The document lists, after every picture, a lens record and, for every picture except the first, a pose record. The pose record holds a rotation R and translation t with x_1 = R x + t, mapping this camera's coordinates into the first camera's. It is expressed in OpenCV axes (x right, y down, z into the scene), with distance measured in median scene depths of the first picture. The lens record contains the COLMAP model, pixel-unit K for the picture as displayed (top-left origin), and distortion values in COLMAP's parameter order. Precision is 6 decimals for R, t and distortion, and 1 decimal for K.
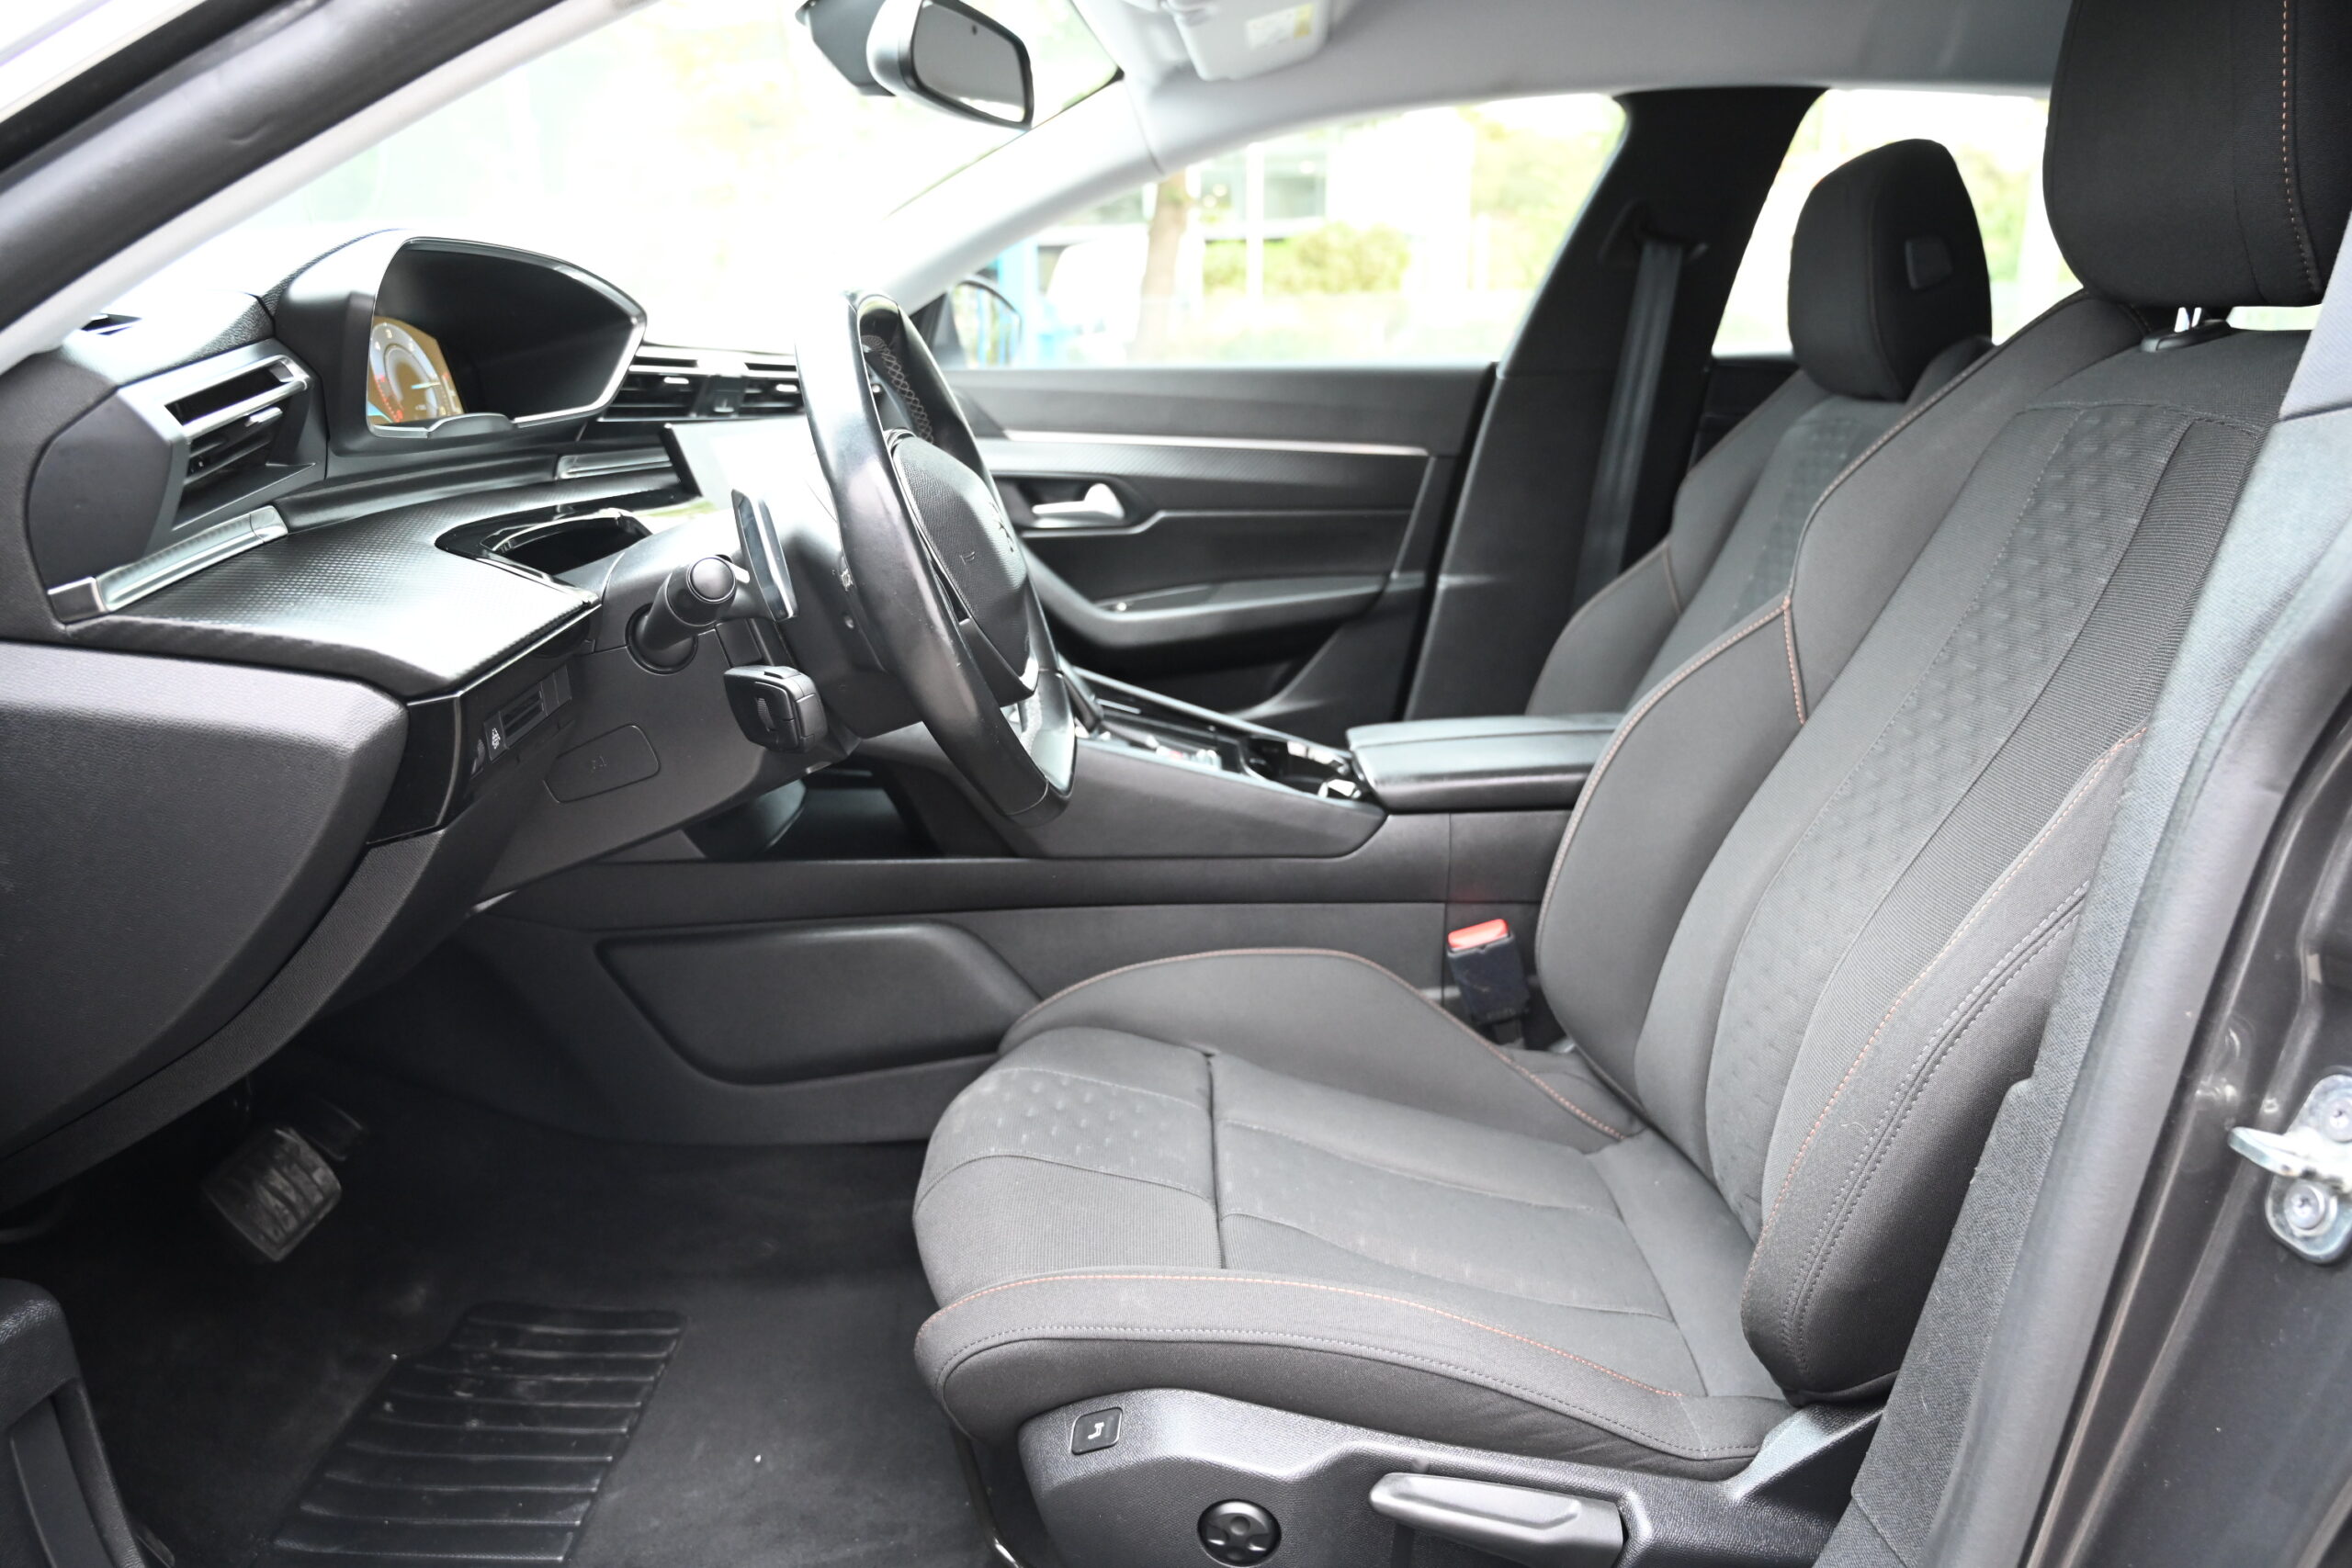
lens RADIAL K [[1542.6, 0, 1171.1], [0, 1542.6, 780.9], [0, 0, 1]] dist [-0.013317, 0.002689]
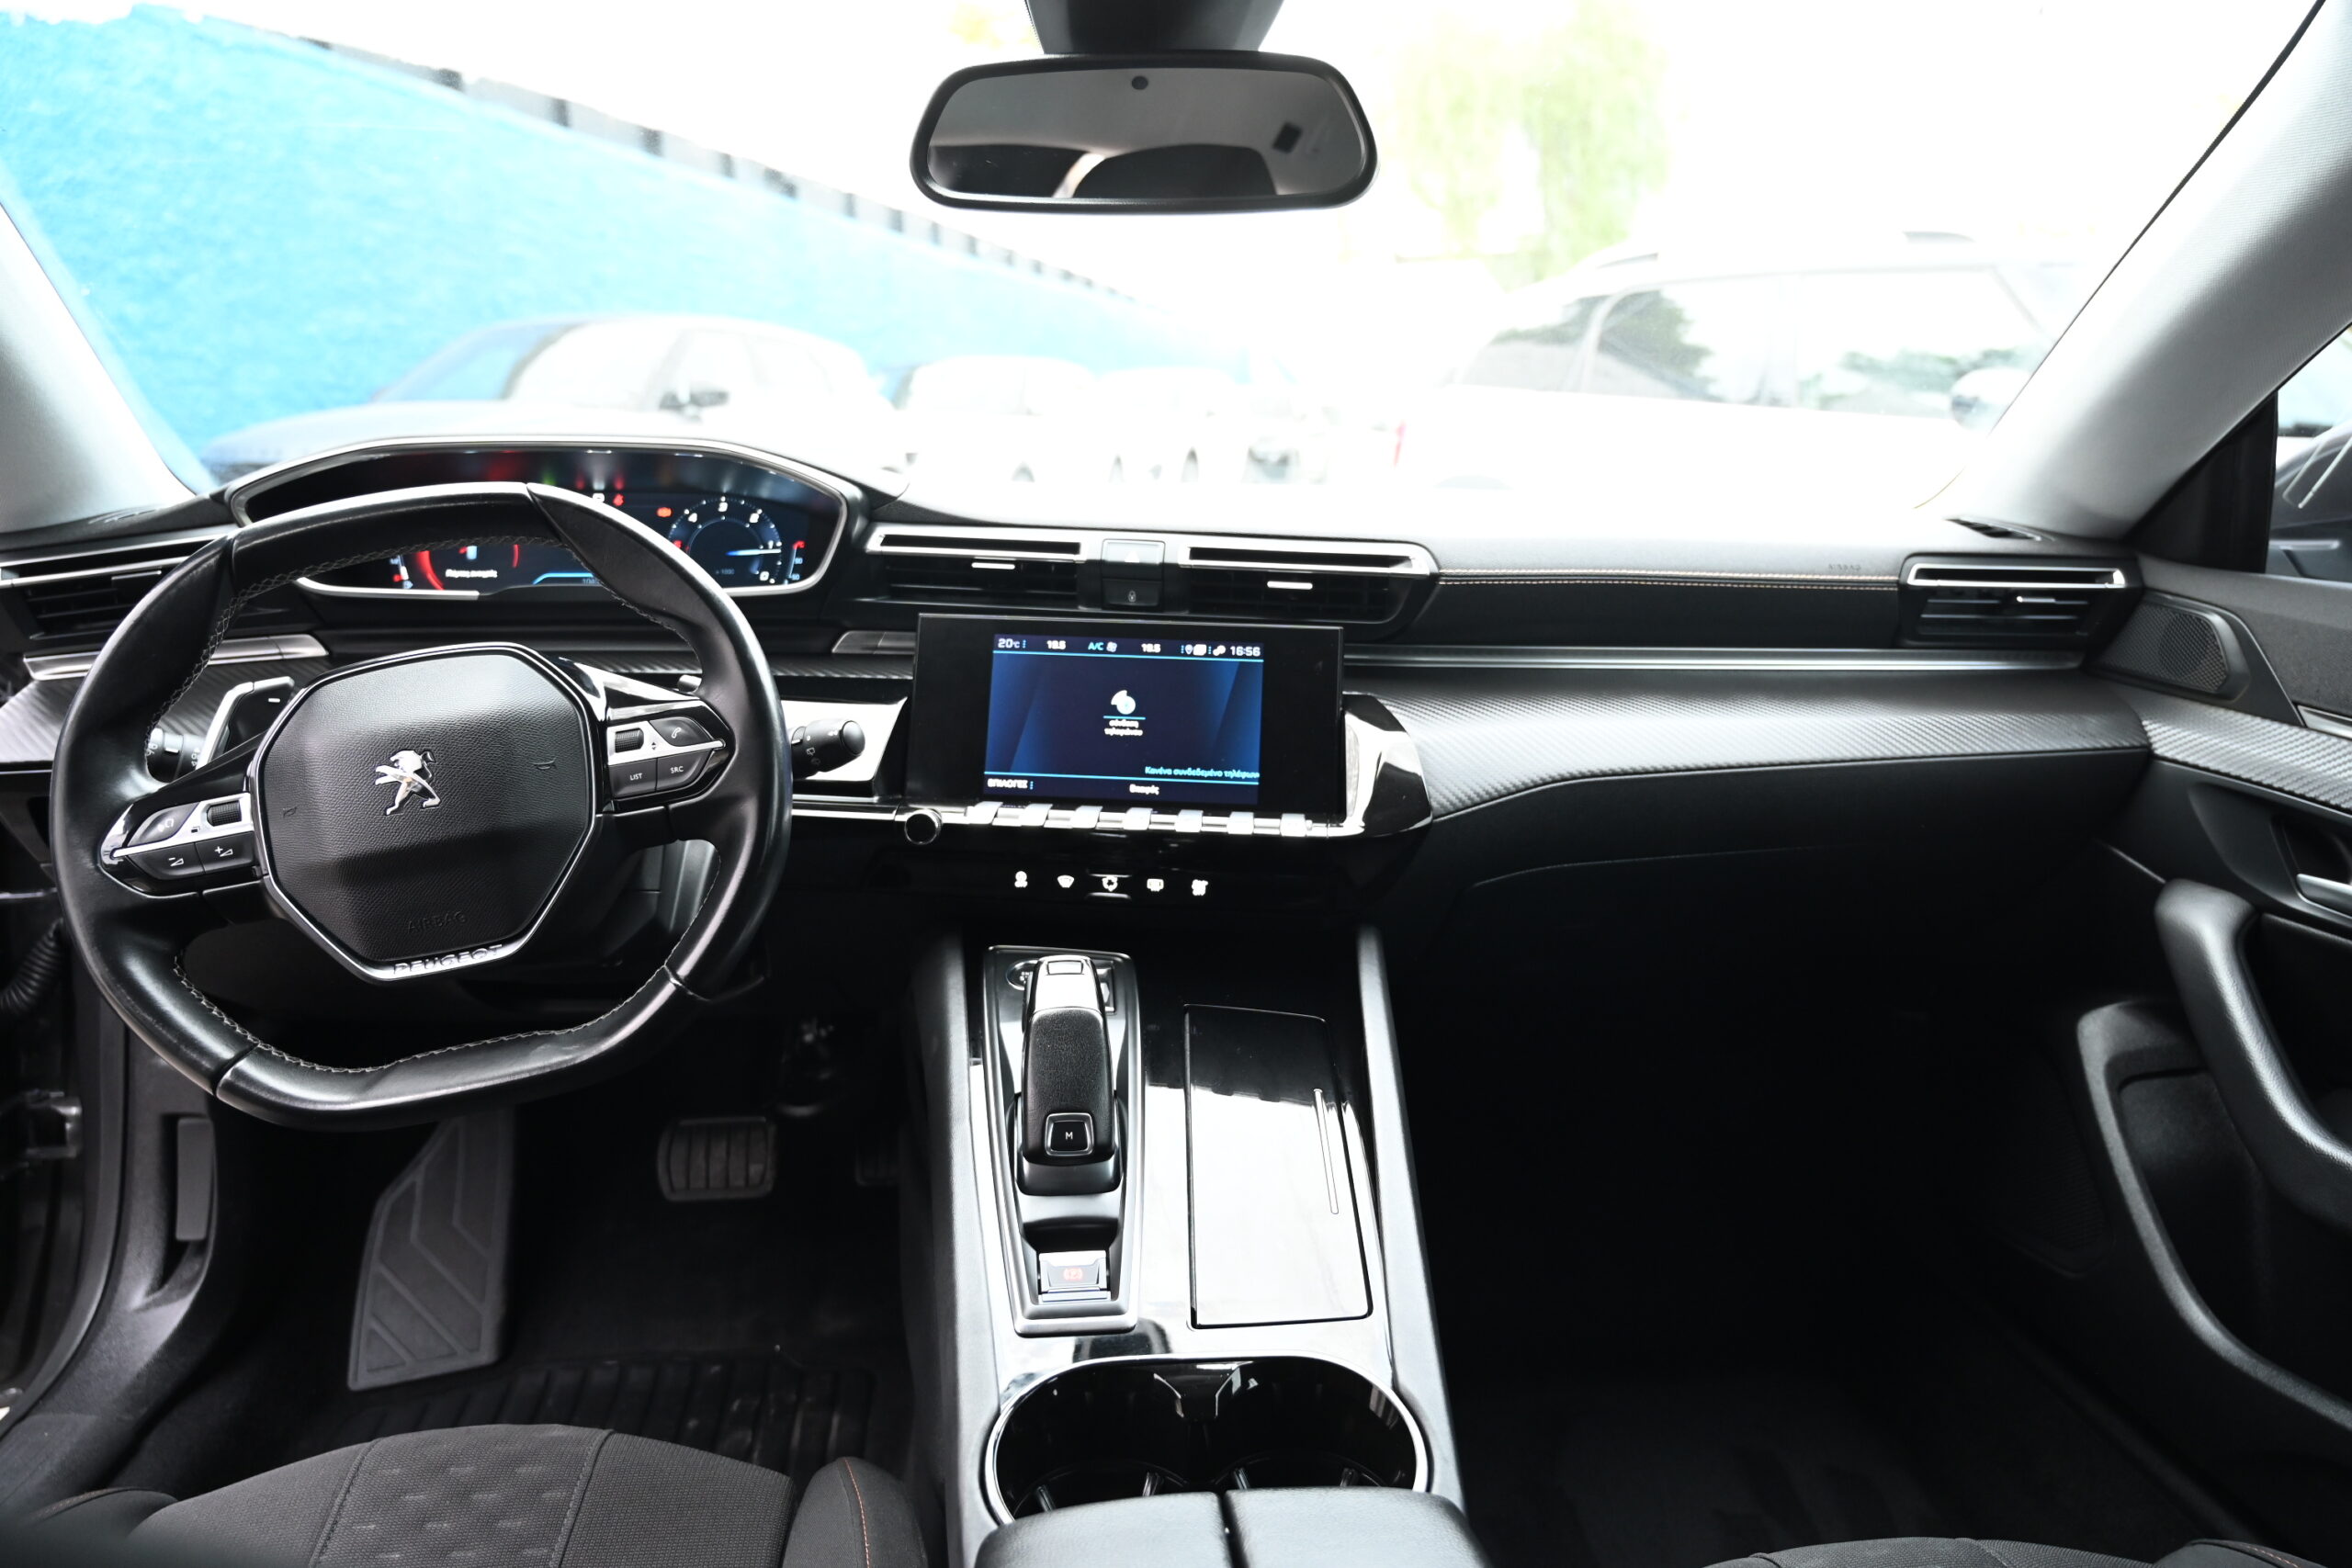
lens RADIAL K [[1542.3, 0, 1176.0], [0, 1542.3, 784.0], [0, 0, 1]] dist [-0.019678, -0.000100]
pose [[0.112488, 0.222423, -0.968439, 0.605295], [-0.274763, 0.943586, 0.184800, -0.352713], [0.954909, 0.245303, 0.167256, 1.039075]]
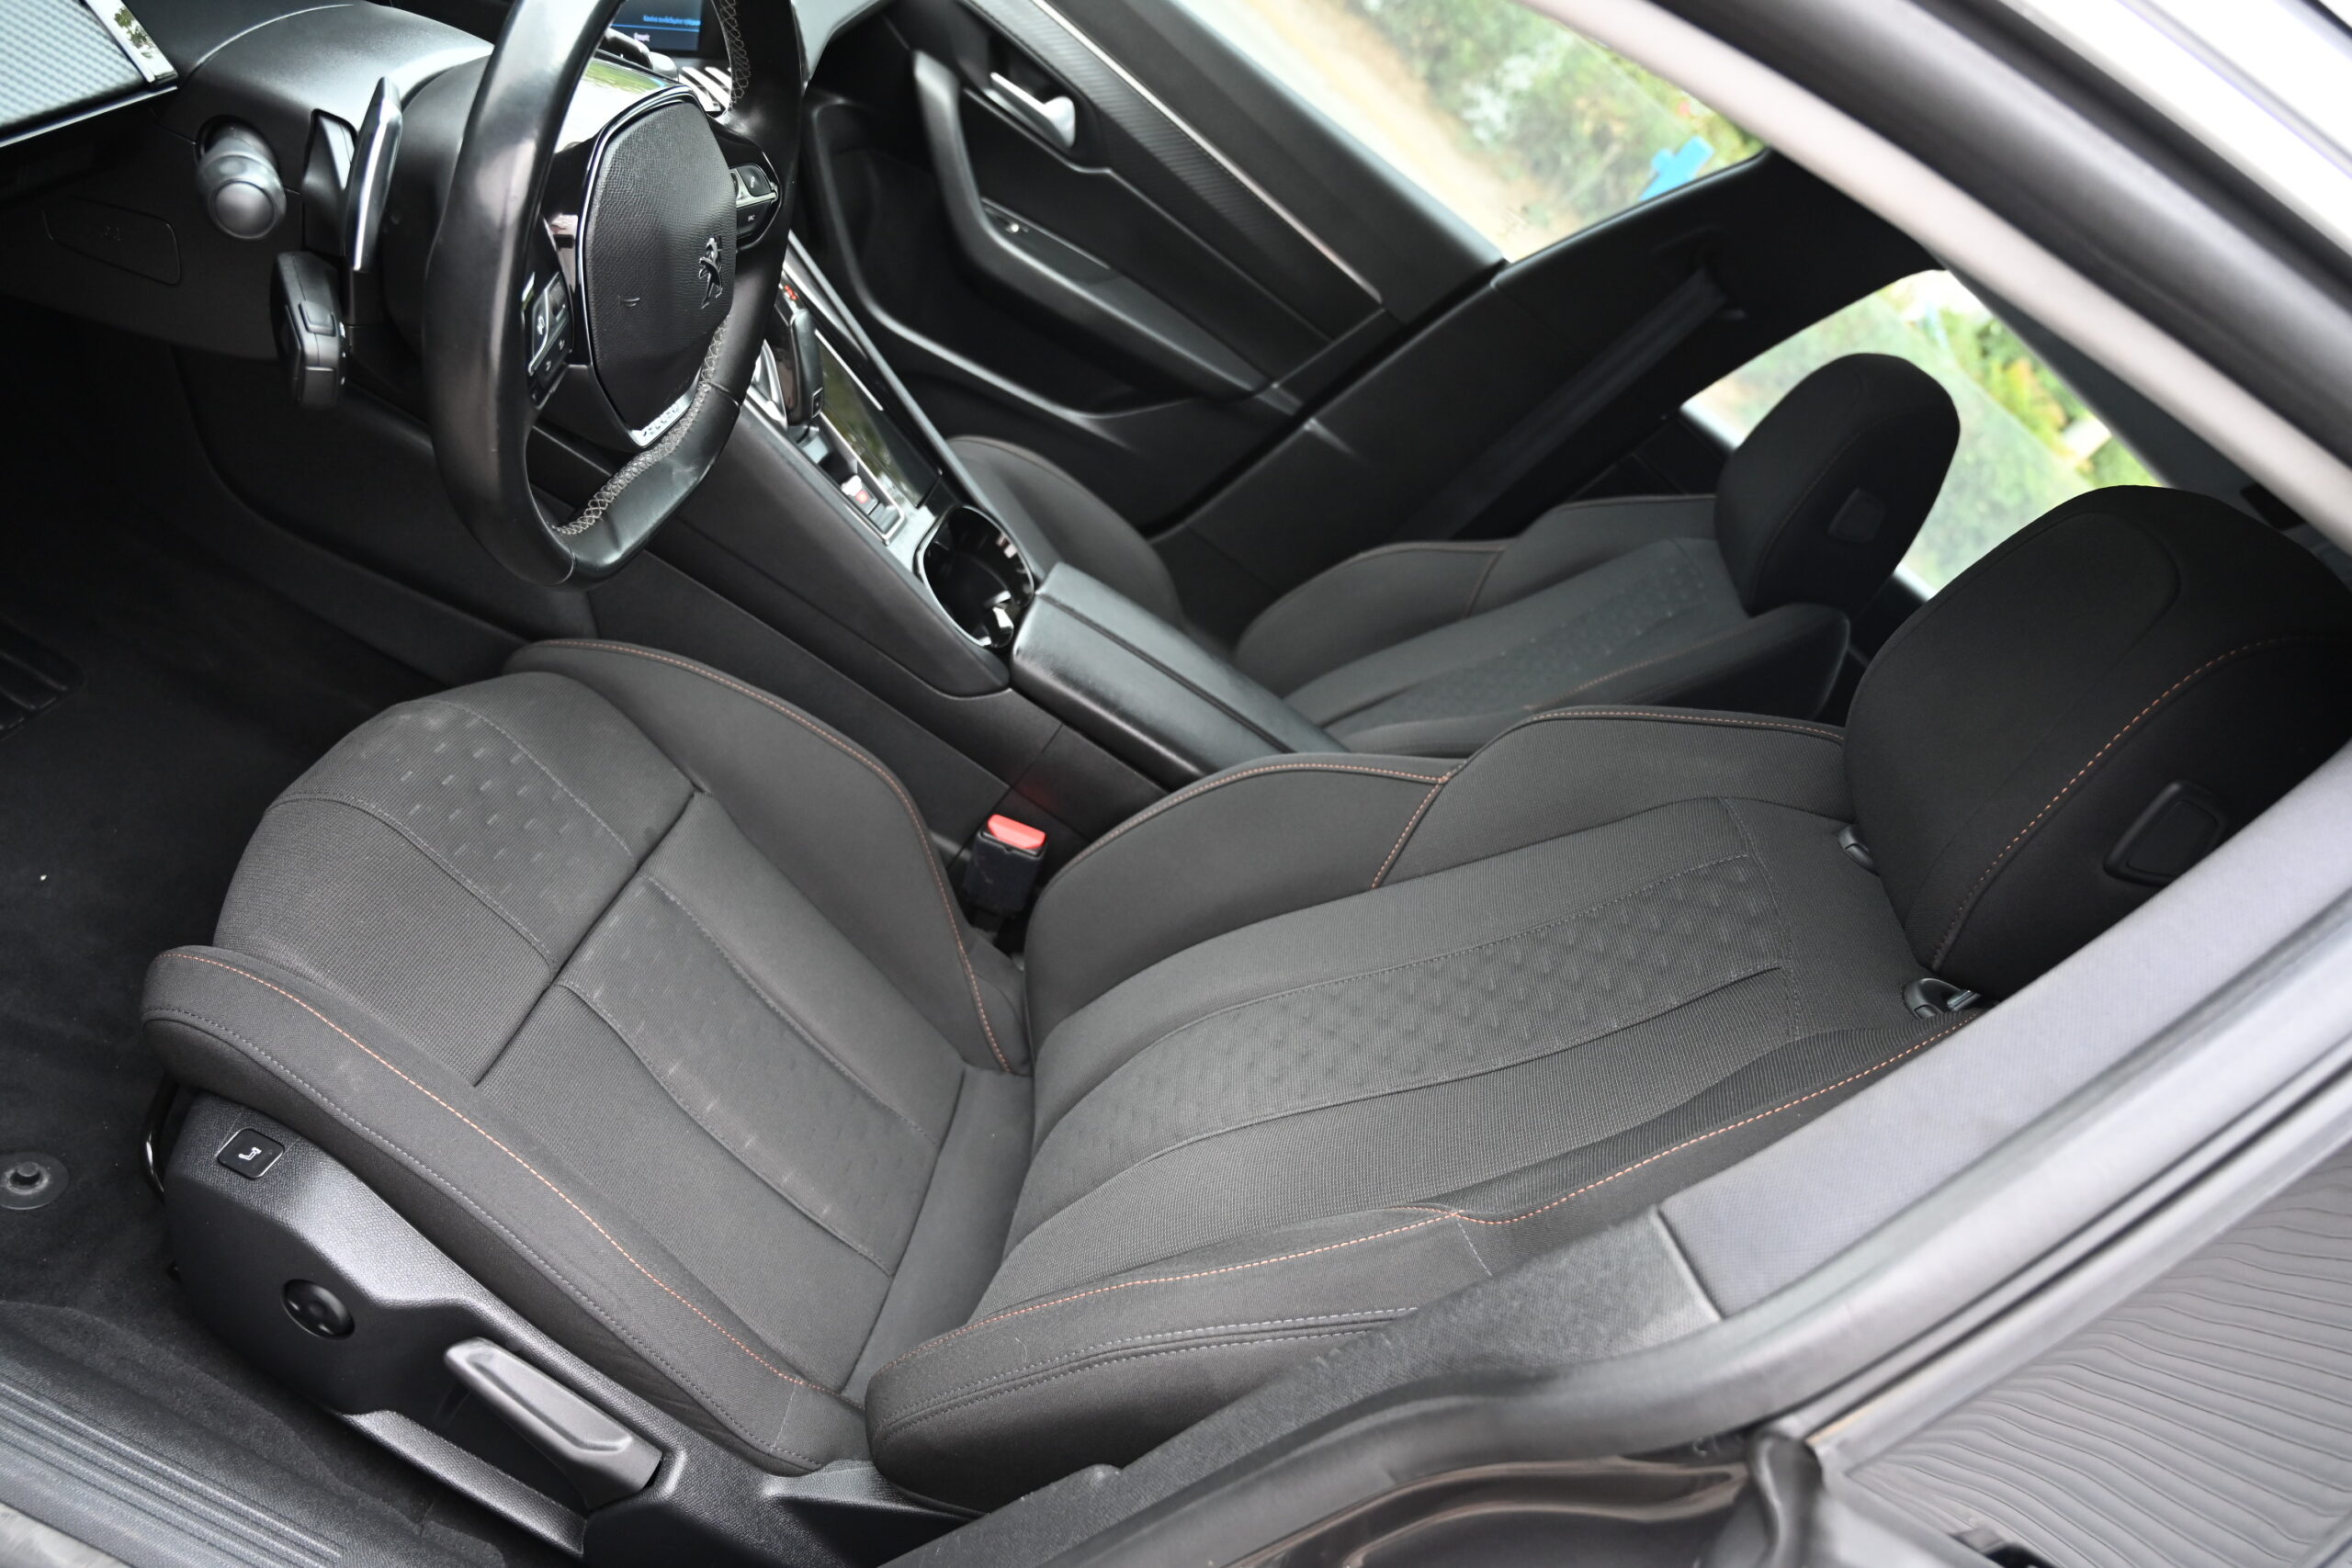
lens RADIAL K [[1542.3, 0, 1176.0], [0, 1542.3, 784.0], [0, 0, 1]] dist [-0.019678, -0.000100]
pose [[0.801269, 0.558775, 0.213864, 0.060666], [-0.597514, 0.765698, 0.238081, -0.249064], [-0.030722, -0.318554, 0.947407, 0.087805]]
